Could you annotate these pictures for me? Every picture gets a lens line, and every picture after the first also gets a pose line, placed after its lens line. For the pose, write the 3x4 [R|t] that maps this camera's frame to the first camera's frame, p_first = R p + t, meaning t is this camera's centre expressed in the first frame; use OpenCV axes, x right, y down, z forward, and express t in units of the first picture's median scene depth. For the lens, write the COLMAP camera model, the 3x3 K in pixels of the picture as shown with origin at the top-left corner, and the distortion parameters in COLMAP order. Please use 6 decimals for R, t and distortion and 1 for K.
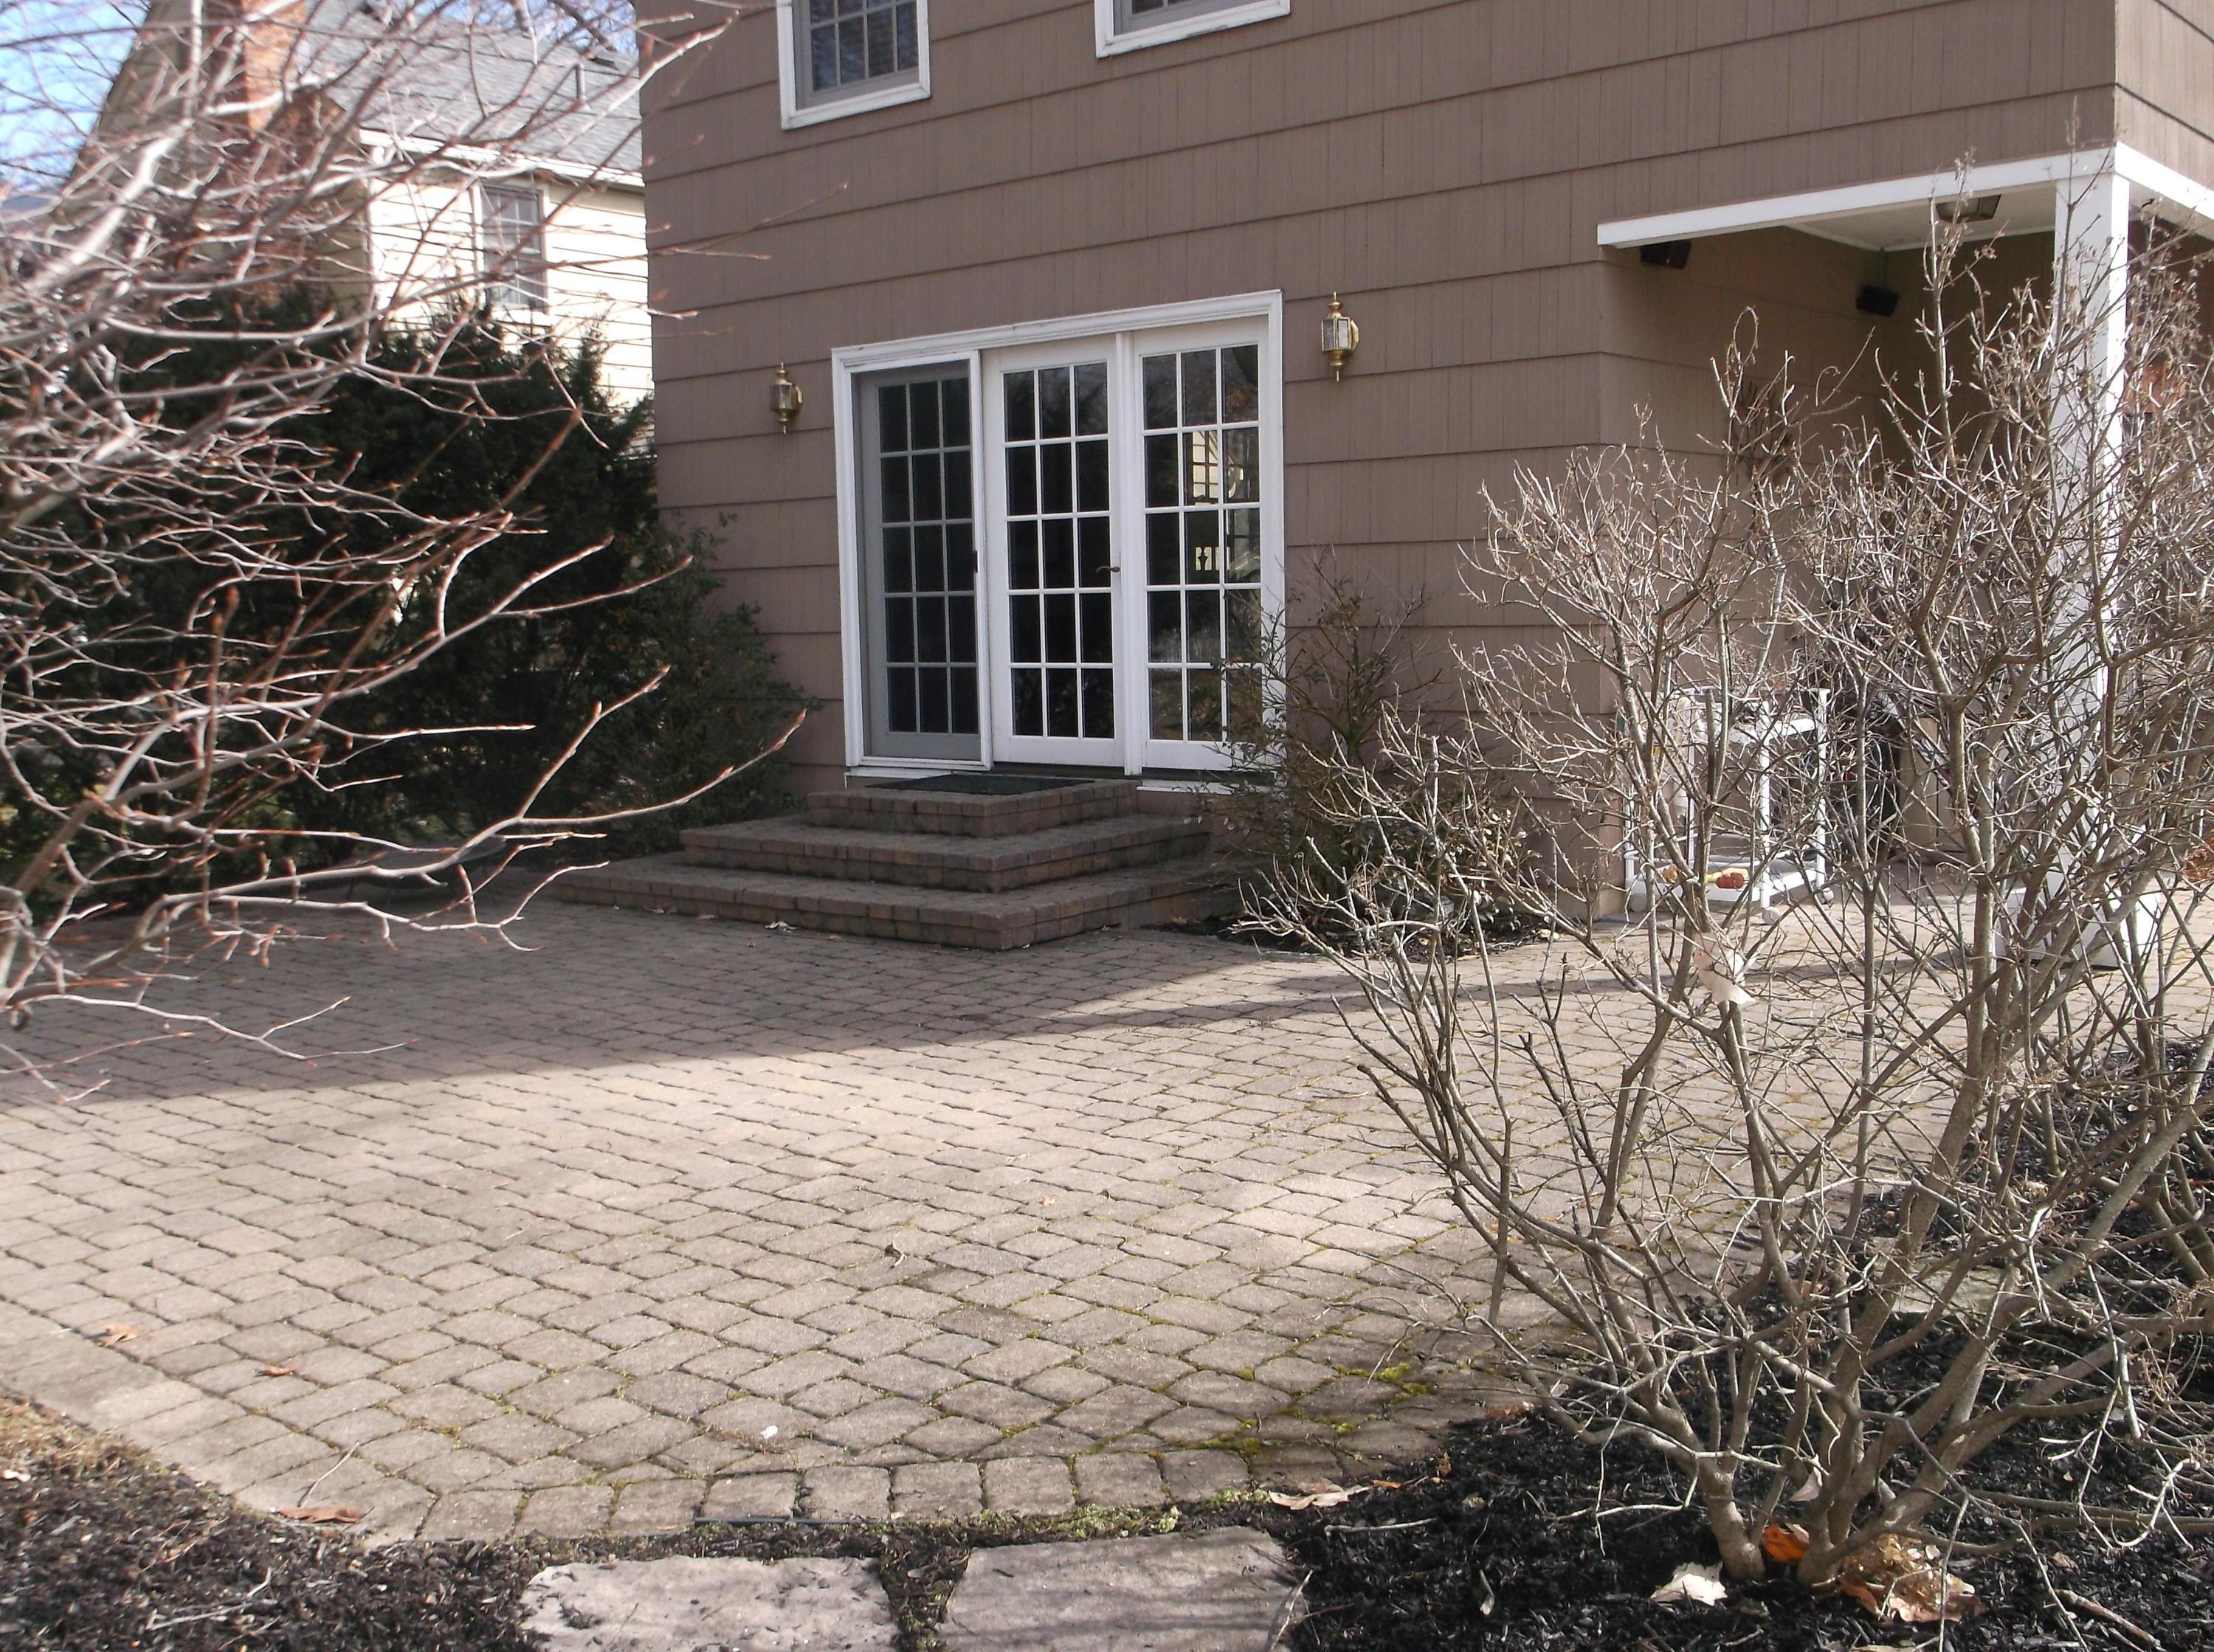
lens RADIAL K [[2177.6, 0, 1108.8], [0, 2177.6, 815.6], [0, 0, 1]] dist [0.006543, 0.000000]
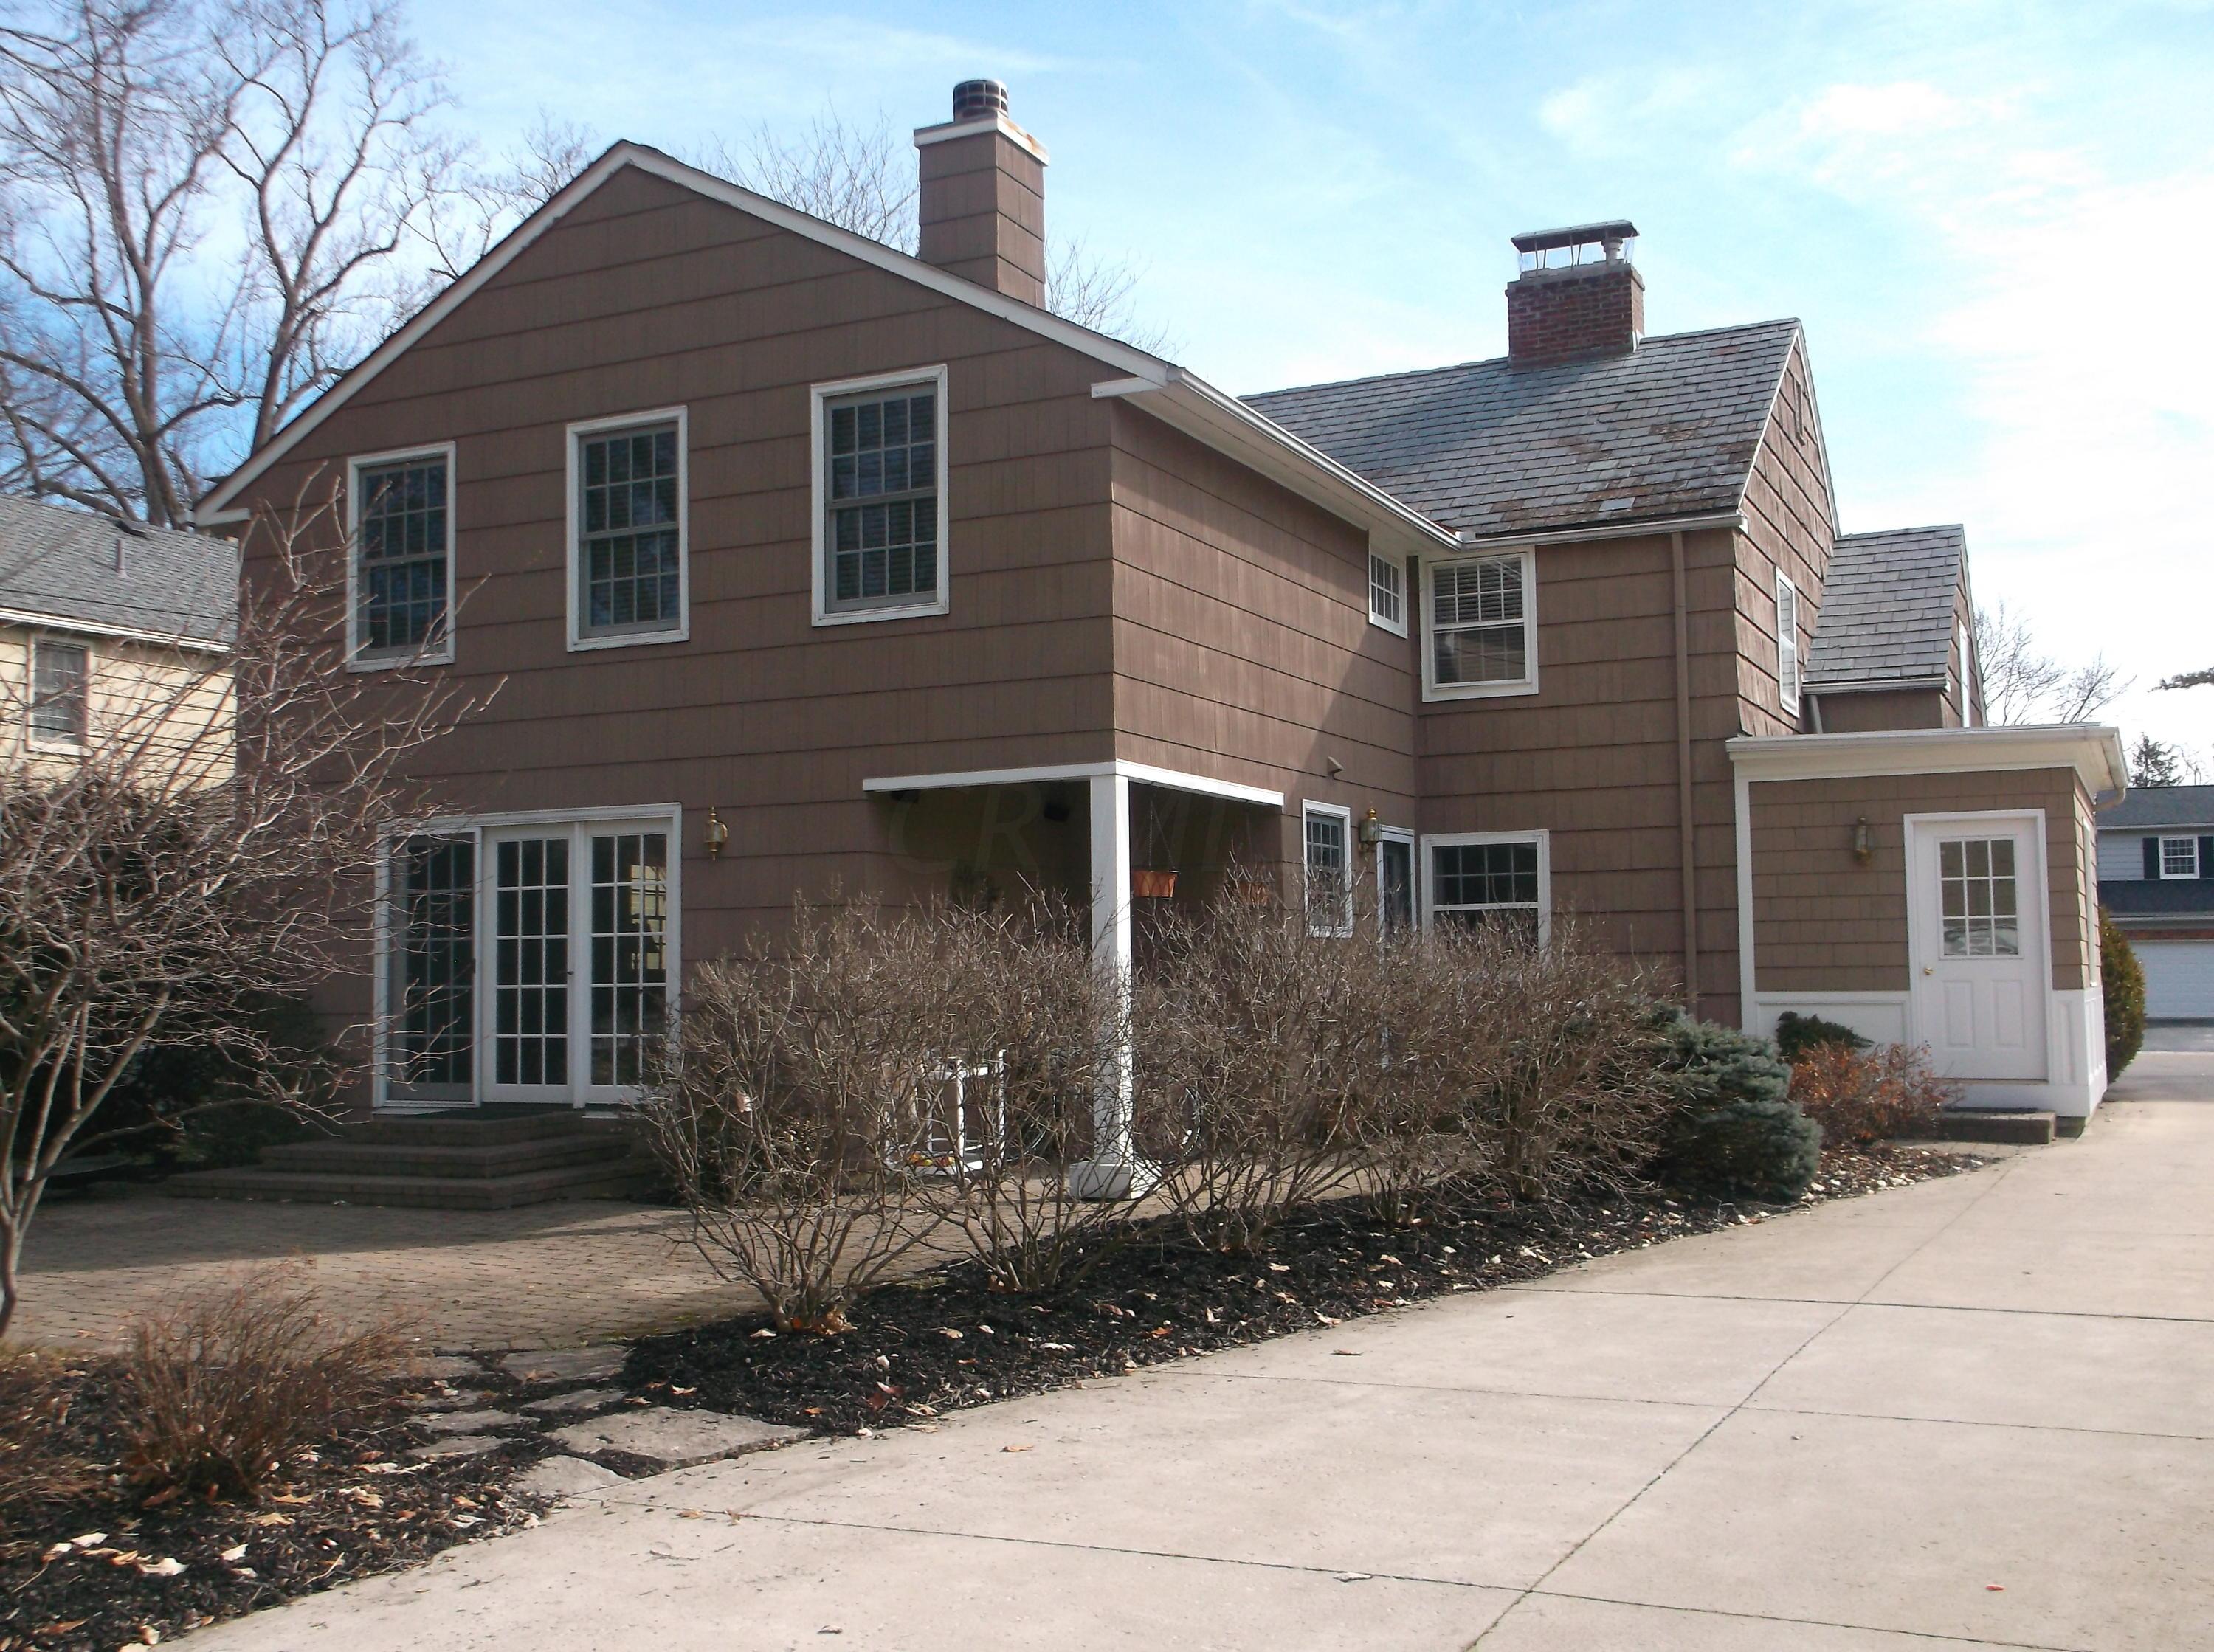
lens RADIAL K [[2177.6, 0, 1086.7], [0, 2177.6, 812.6], [0, 0, 1]] dist [0.006543, 0.000000]
pose [[0.972088, 0.027265, 0.233027, -0.004082], [0.014845, 0.984087, -0.177068, 0.051227], [-0.234146, 0.175585, 0.956214, -0.556201]]
